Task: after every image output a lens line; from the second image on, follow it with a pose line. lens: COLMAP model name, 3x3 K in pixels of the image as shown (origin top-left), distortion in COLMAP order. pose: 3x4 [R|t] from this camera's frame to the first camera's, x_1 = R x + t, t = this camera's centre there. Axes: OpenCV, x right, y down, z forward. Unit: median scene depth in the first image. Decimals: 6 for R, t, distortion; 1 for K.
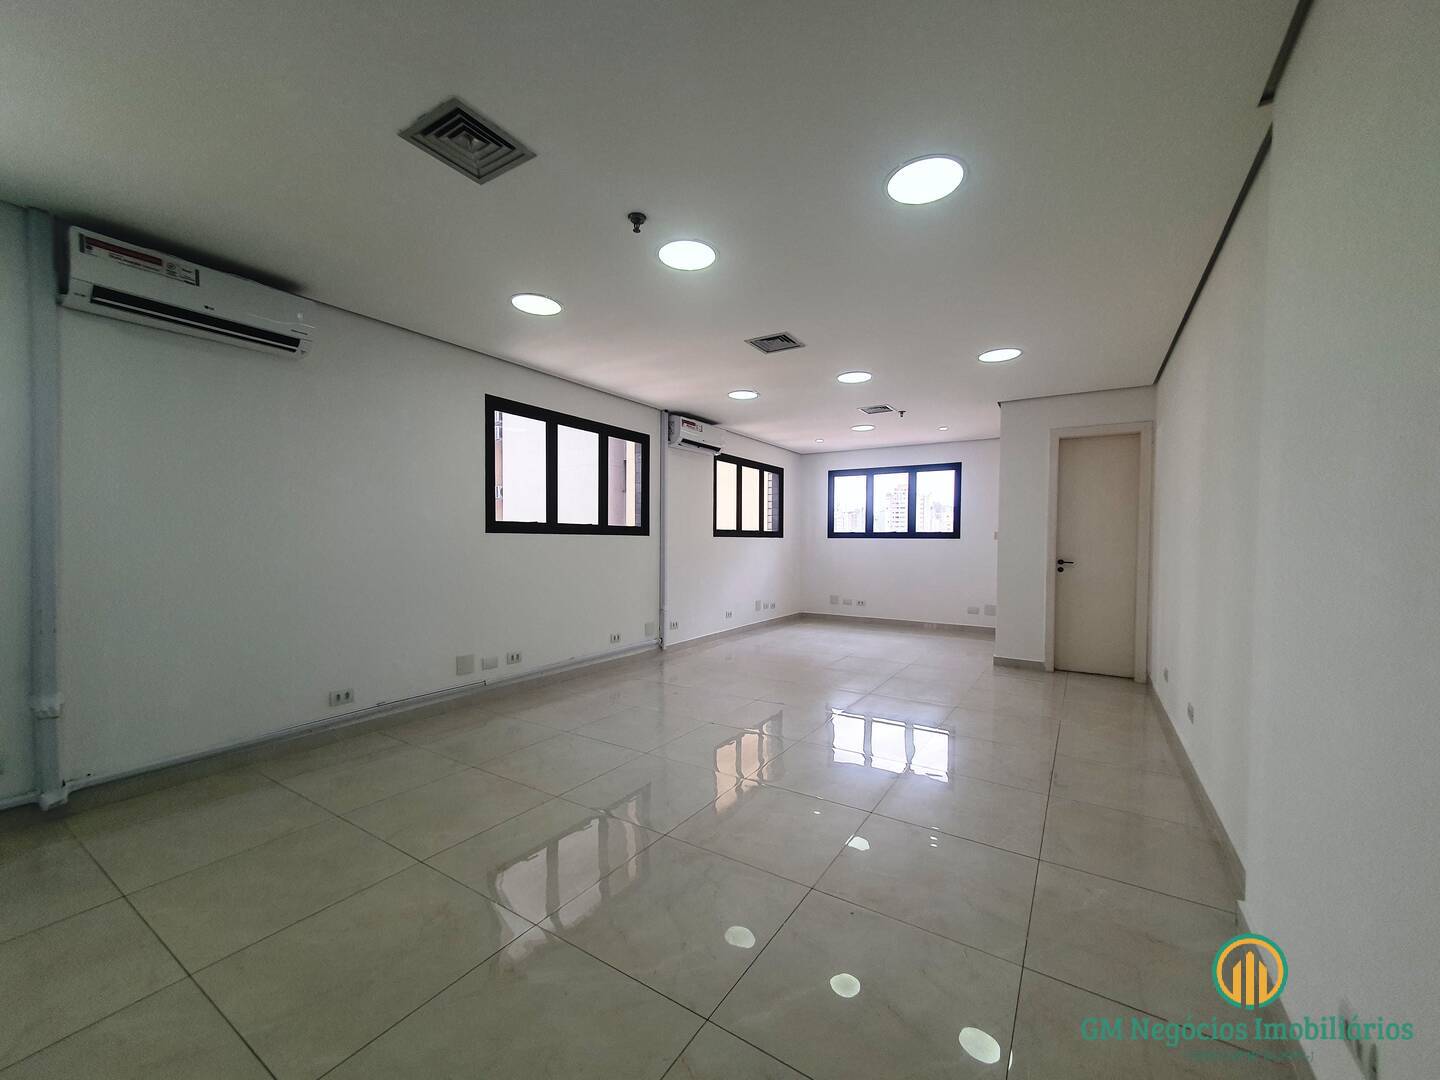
lens RADIAL K [[569.8, 0, 726.1], [0, 569.8, 557.1], [0, 0, 1]] dist [0.018085, 0.000038]
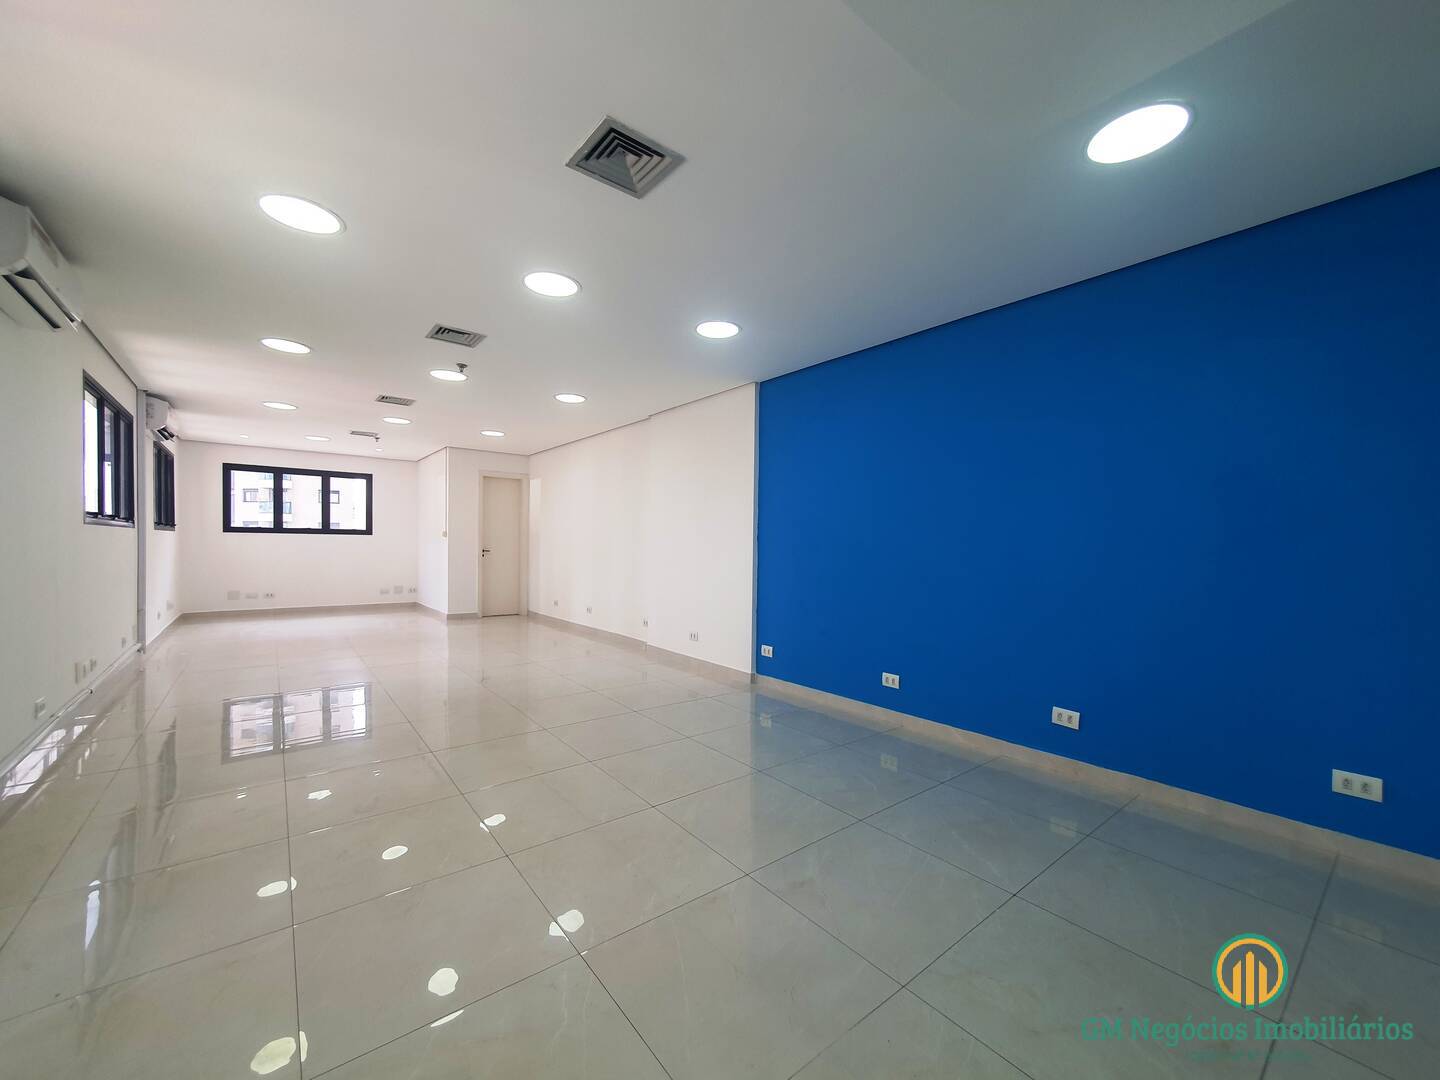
lens RADIAL K [[569.8, 0, 726.1], [0, 569.8, 557.1], [0, 0, 1]] dist [0.018085, 0.000038]
pose [[0.323199, -0.025060, 0.945999, -0.528065], [0.018586, 0.999625, 0.020131, 0.005380], [-0.946148, 0.011076, 0.323544, -0.137399]]
